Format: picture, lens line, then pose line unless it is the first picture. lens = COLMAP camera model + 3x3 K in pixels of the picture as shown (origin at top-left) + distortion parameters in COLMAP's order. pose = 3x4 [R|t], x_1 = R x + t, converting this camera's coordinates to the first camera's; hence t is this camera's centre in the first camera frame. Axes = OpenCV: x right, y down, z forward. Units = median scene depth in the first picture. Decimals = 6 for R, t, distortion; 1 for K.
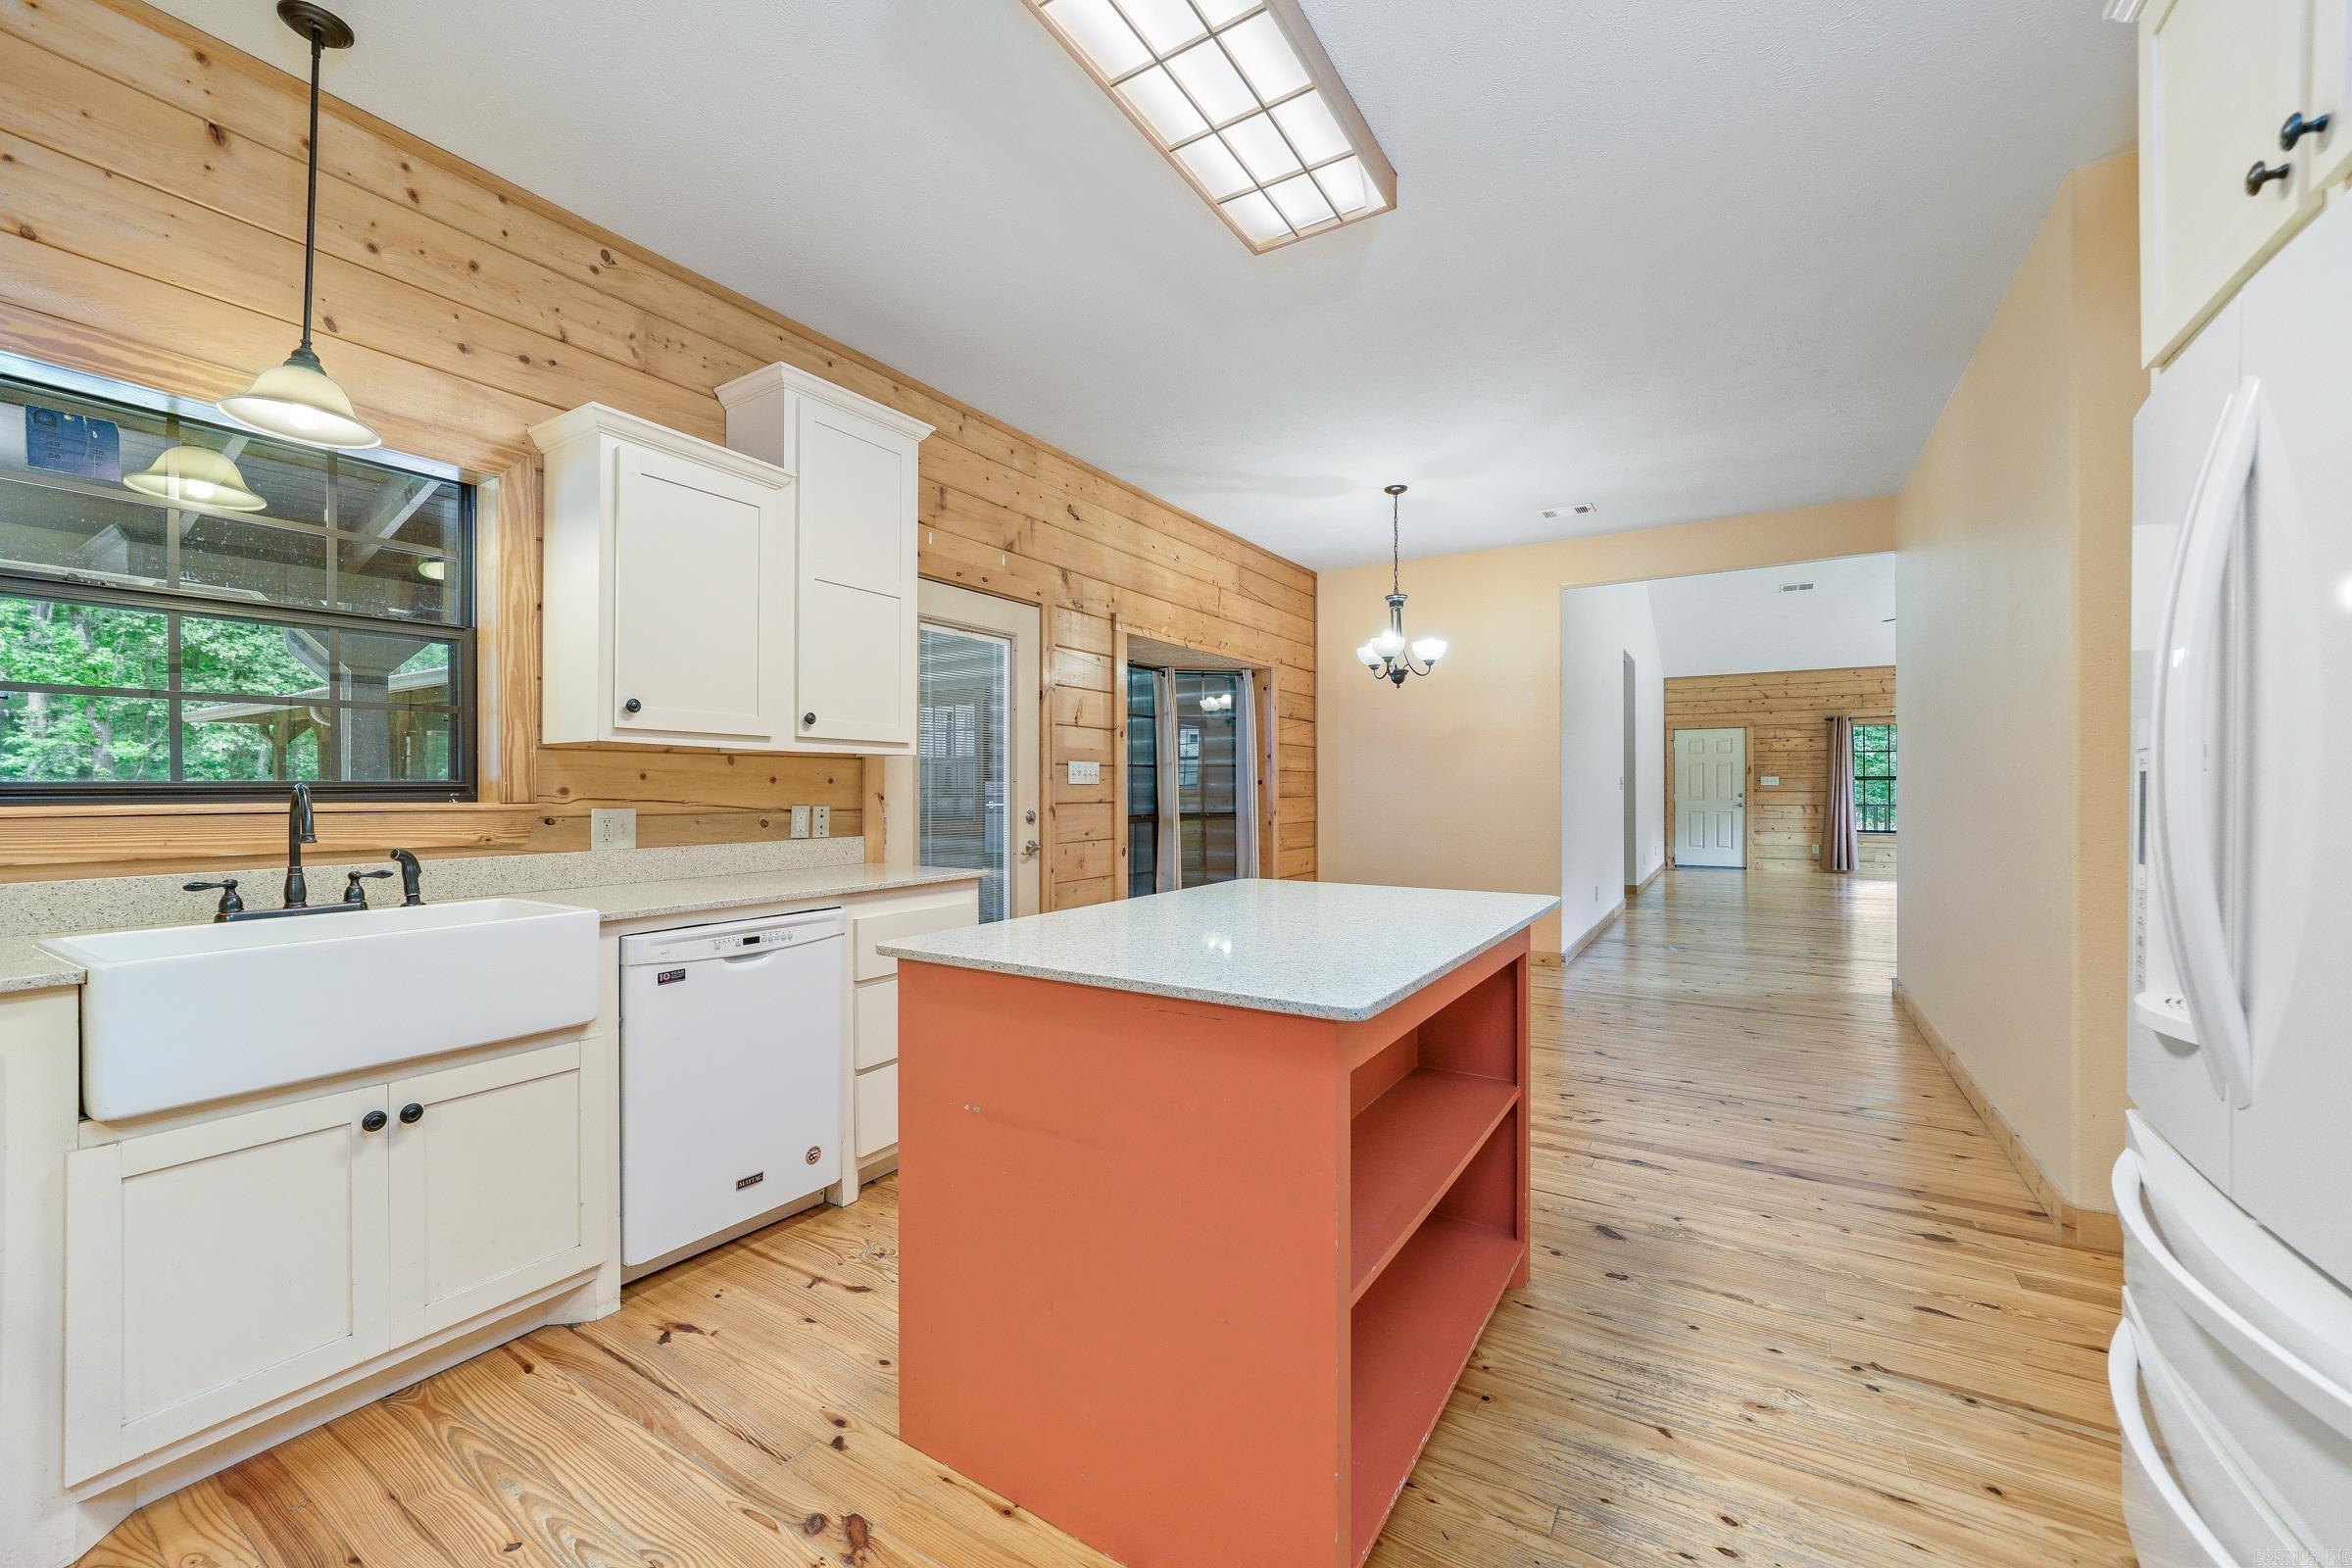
lens RADIAL K [[923.4, 0, 1176.6], [0, 923.4, 789.7], [0, 0, 1]] dist [-0.012489, 0.006385]
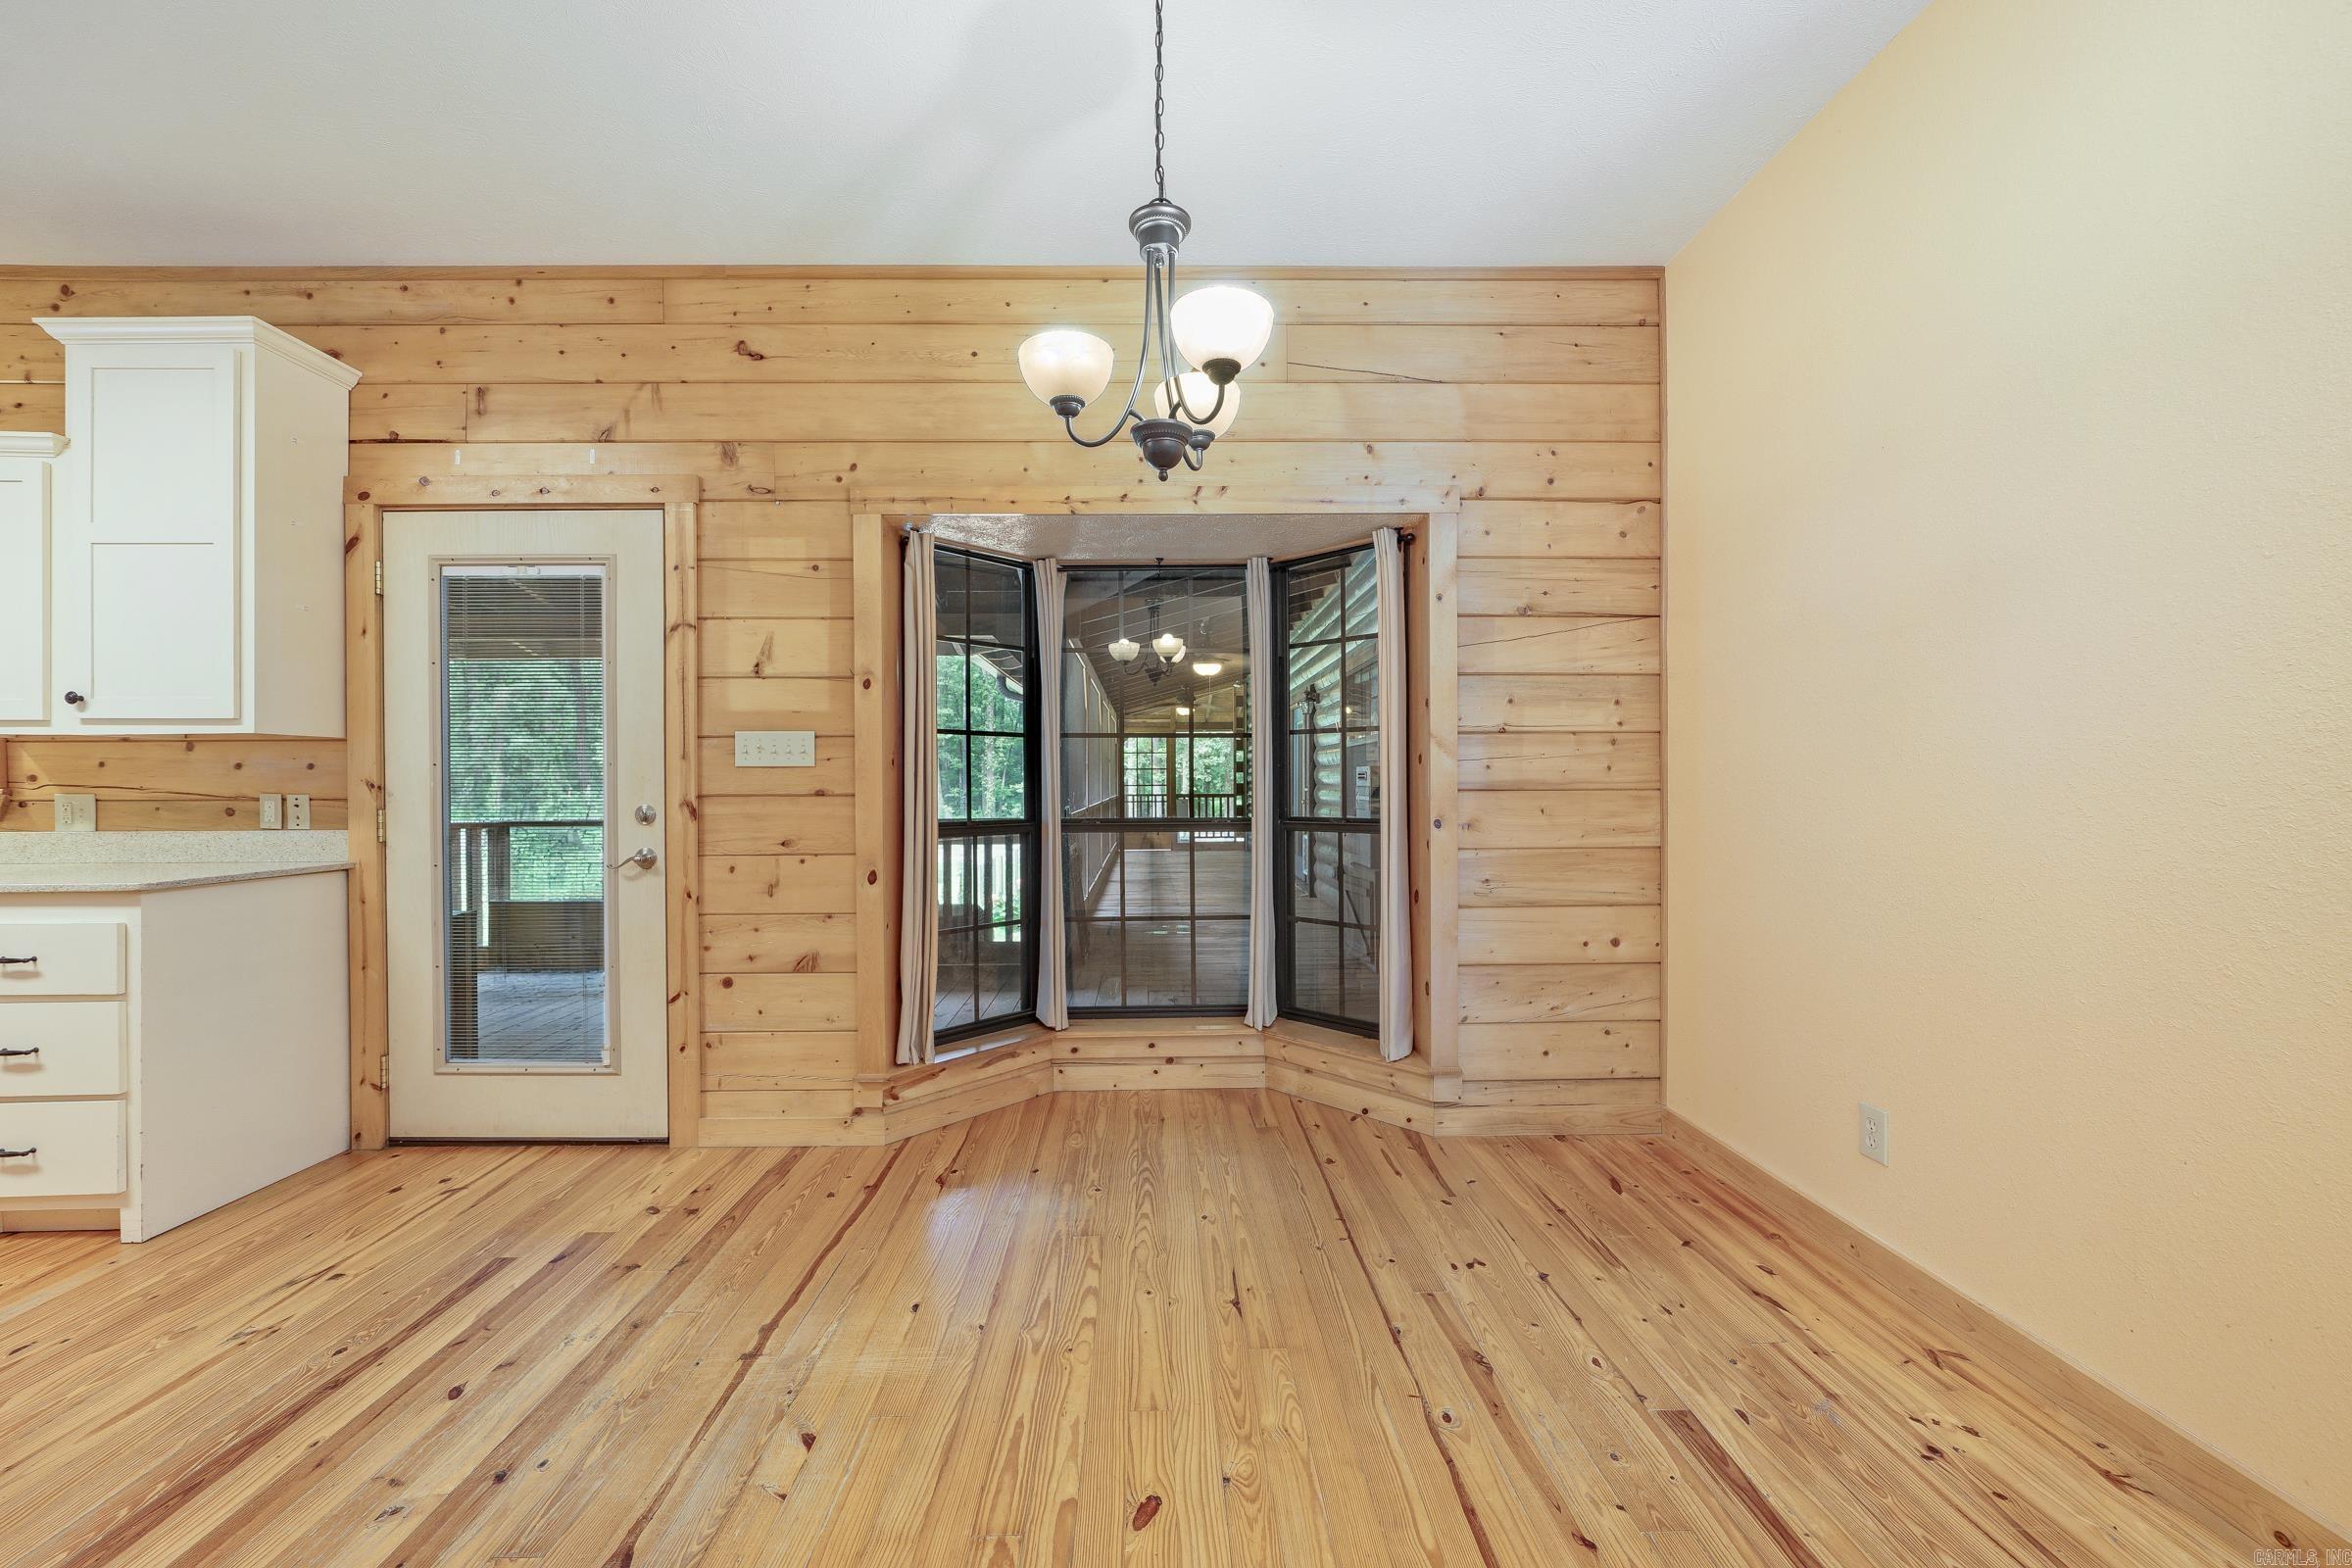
lens RADIAL K [[909.6, 0, 1169.2], [0, 909.6, 790.6], [0, 0, 1]] dist [-0.015597, 0.004907]
pose [[0.543769, 0.008695, -0.839190, 0.901123], [0.002143, 0.999929, 0.011749, 0.006129], [0.839232, -0.008187, 0.543711, 1.373802]]
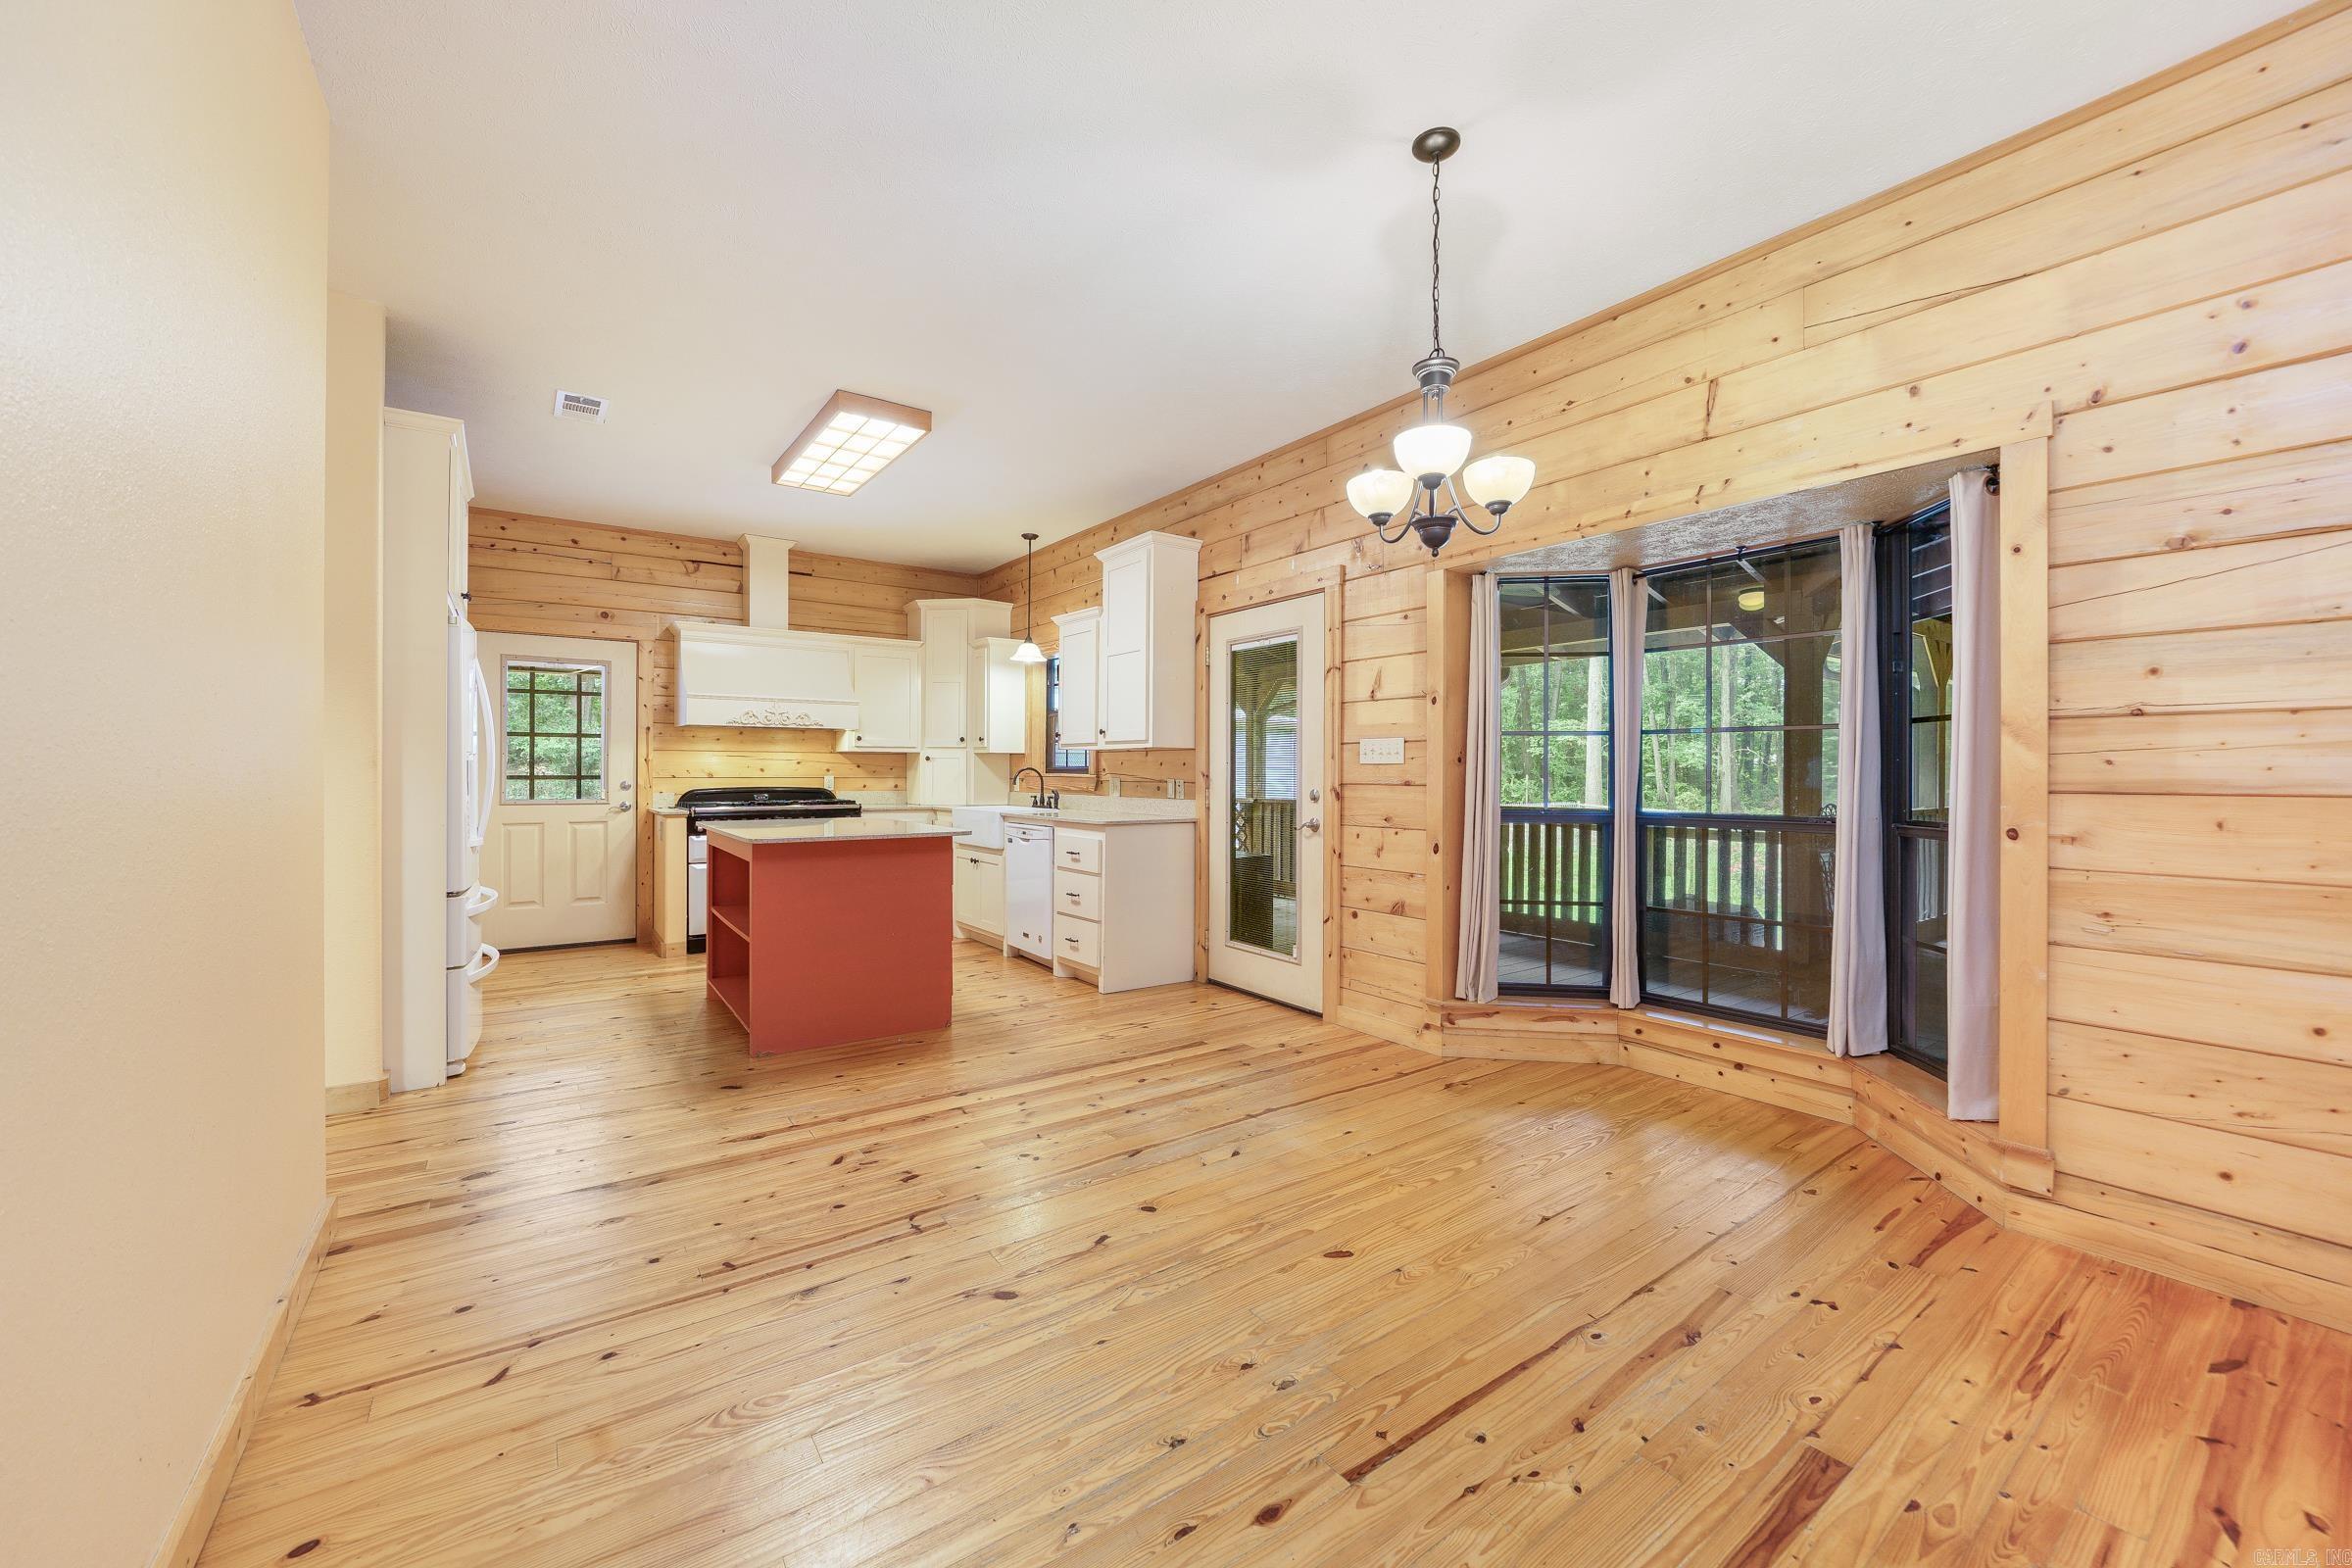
lens RADIAL K [[906.3, 0, 1164.5], [0, 906.3, 778.8], [0, 0, 1]] dist [-0.006415, 0.000150]
pose [[-0.385979, 0.007465, -0.922478, 1.228496], [-0.003210, 0.999950, 0.009435, 0.001655], [0.922502, 0.006603, -0.385936, 1.774639]]
